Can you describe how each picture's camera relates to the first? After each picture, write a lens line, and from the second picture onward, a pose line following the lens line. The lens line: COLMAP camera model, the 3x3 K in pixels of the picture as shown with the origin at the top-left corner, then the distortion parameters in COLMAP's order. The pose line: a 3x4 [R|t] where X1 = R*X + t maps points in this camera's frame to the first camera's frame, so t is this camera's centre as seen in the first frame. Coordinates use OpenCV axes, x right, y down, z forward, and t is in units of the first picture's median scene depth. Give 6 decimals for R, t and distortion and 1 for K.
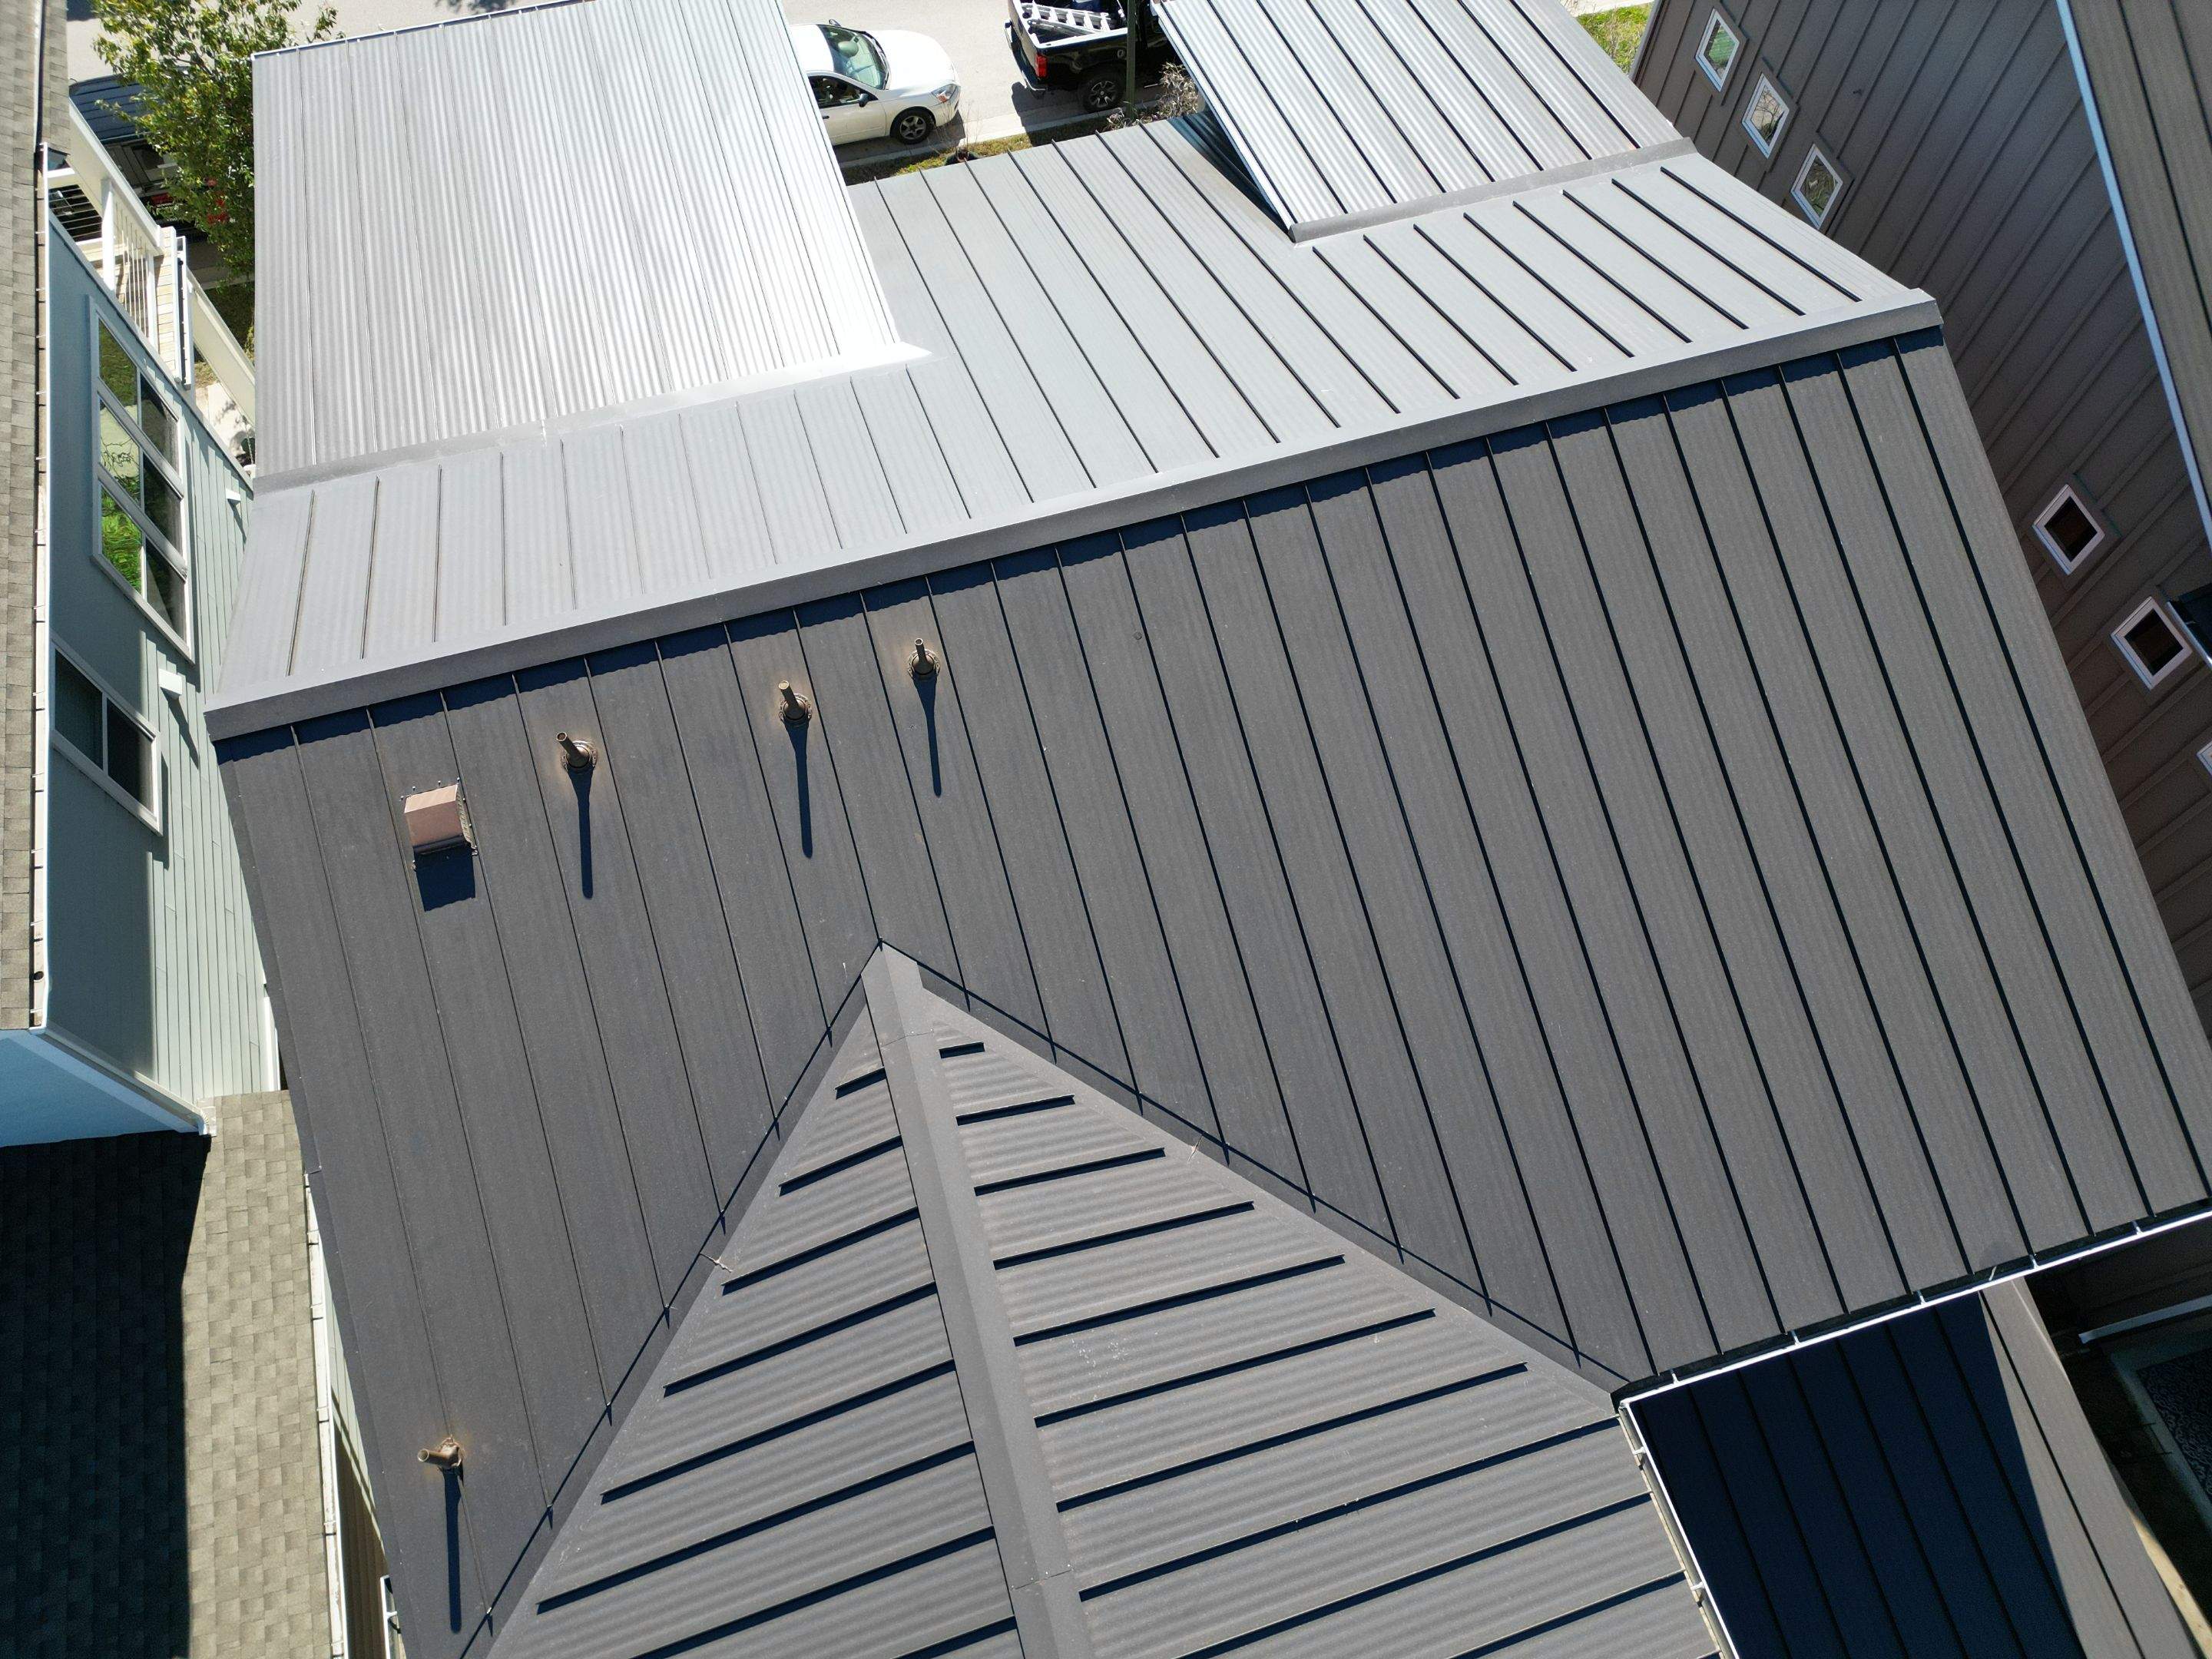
lens RADIAL K [[1543.1, 0, 1108.2], [0, 1543.1, 828.6], [0, 0, 1]] dist [0.064690, -0.052159]
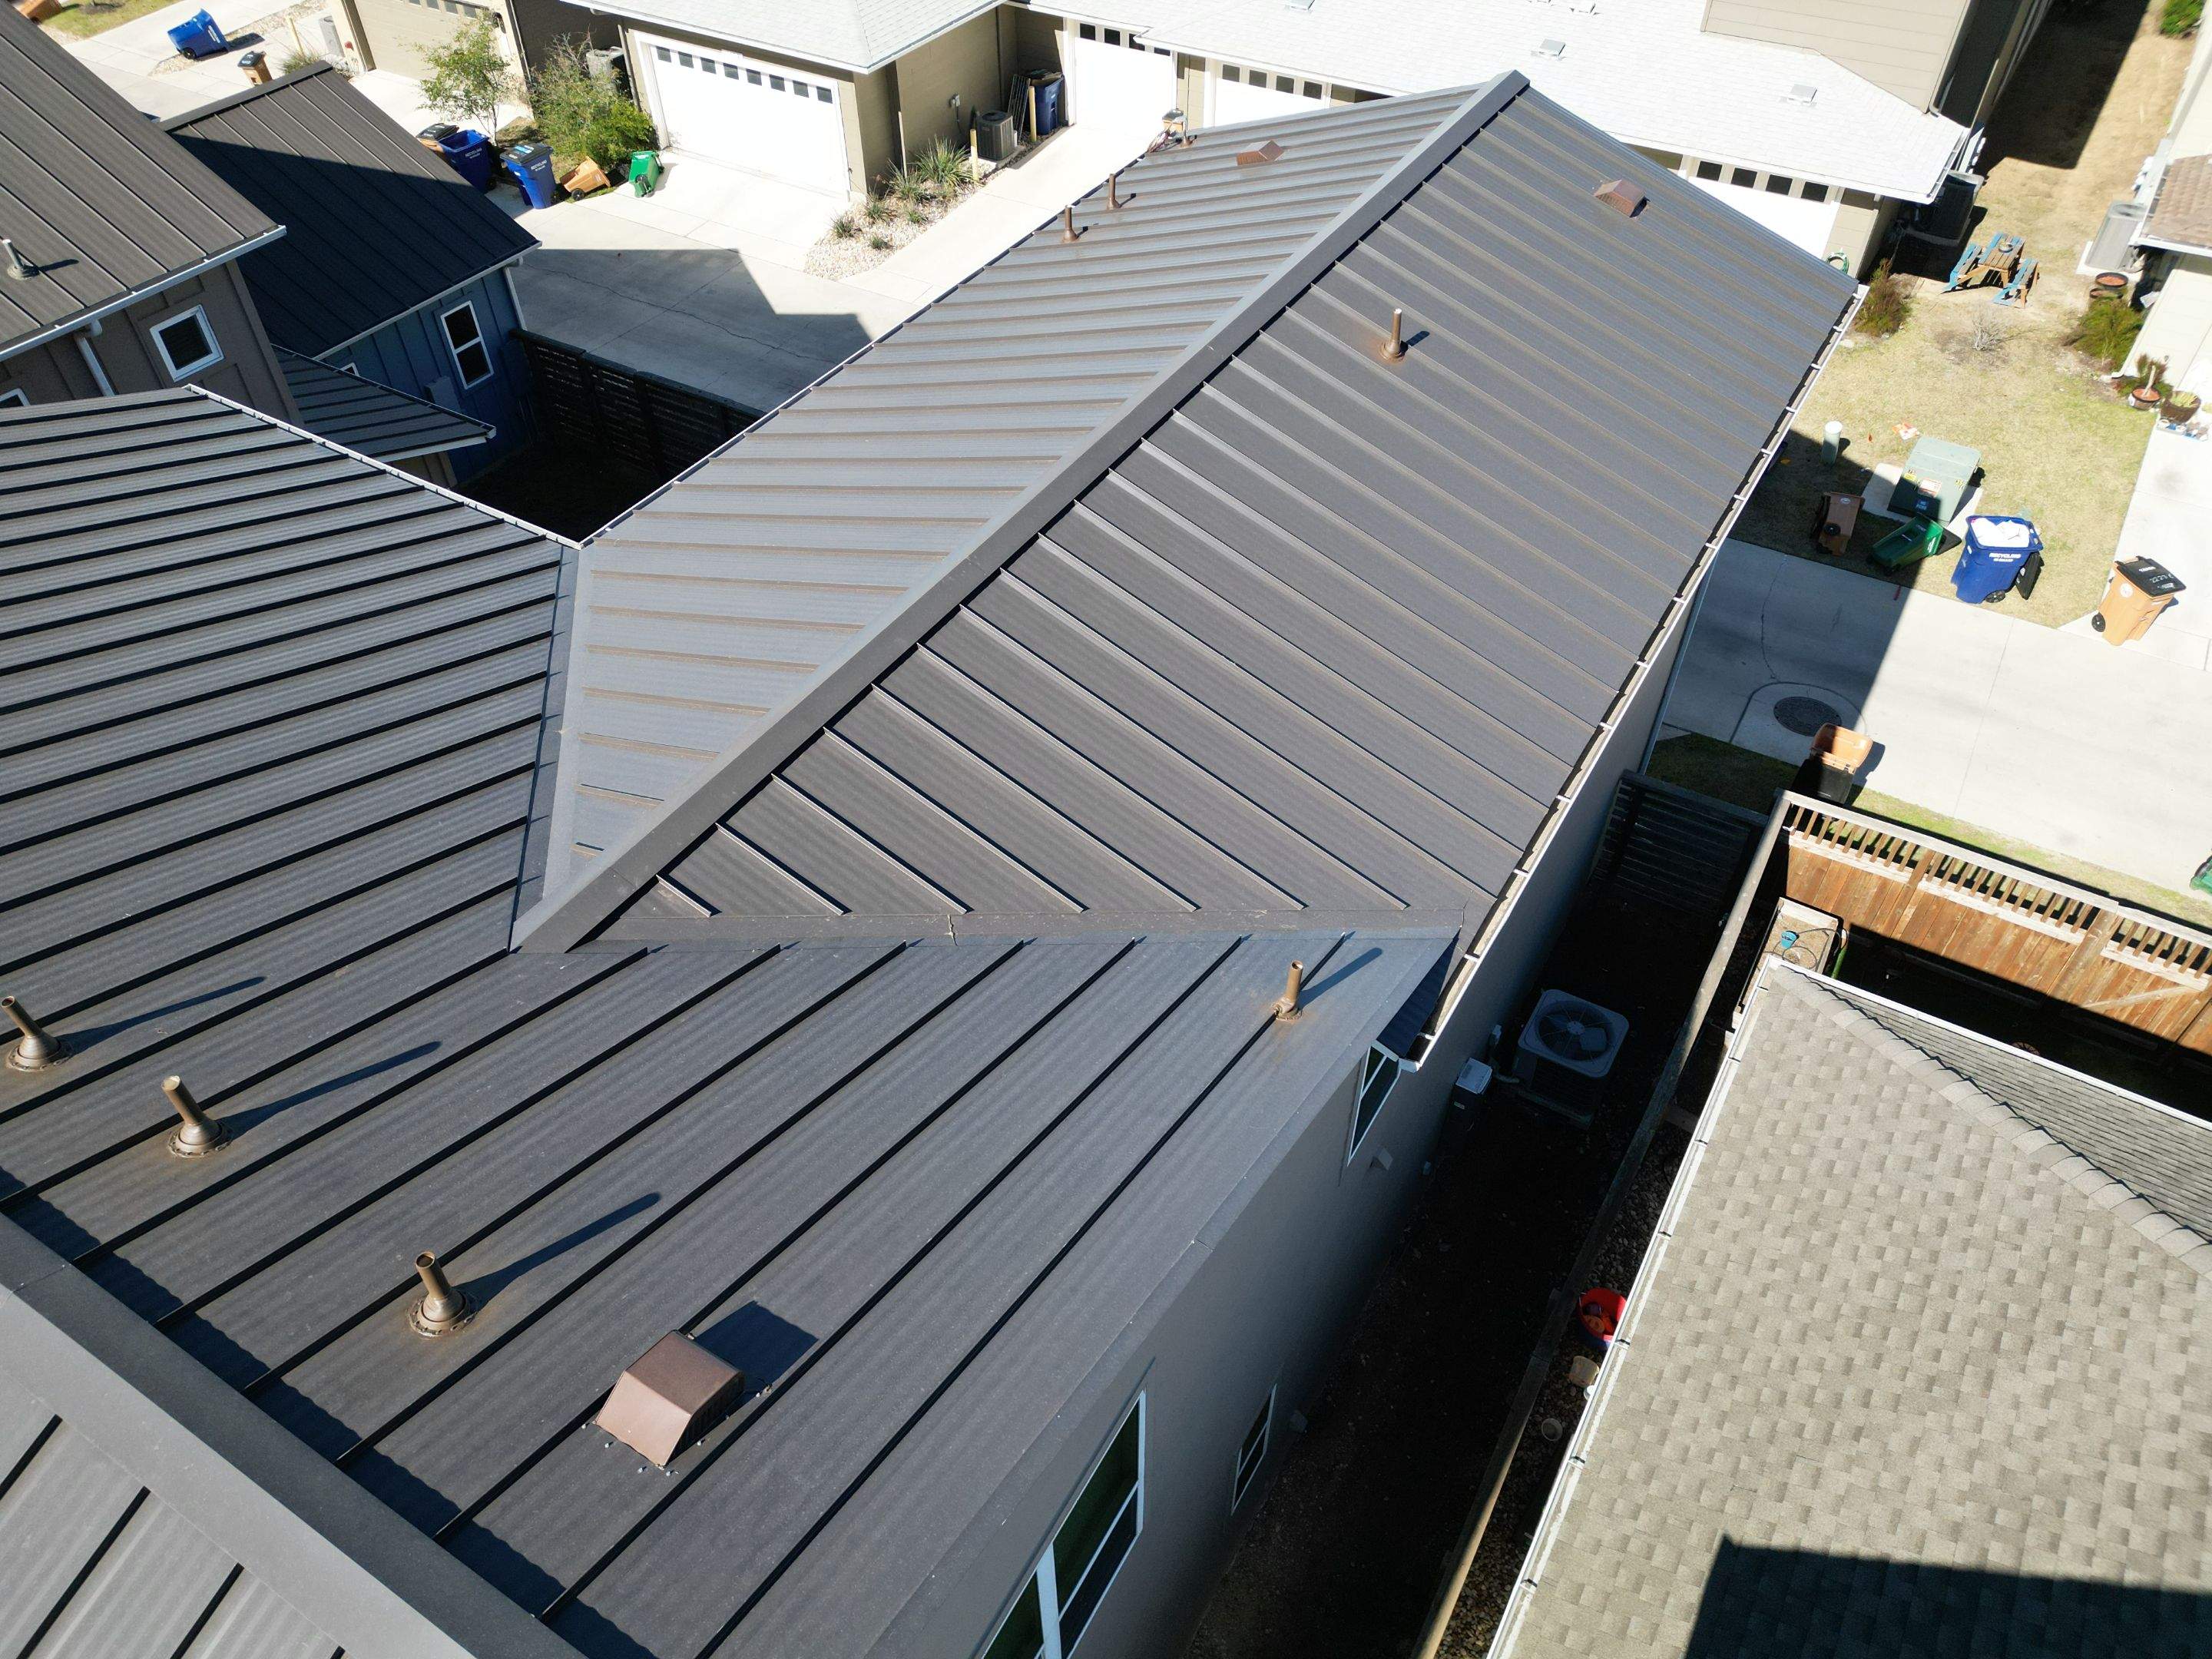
lens RADIAL K [[1543.1, 0, 1104.4], [0, 1543.1, 823.7], [0, 0, 1]] dist [0.064690, -0.052159]
pose [[-0.667768, -0.524487, 0.528204, -0.689557], [0.663788, -0.098456, 0.741412, -0.281224], [-0.336856, 0.845707, 0.413894, 0.527508]]
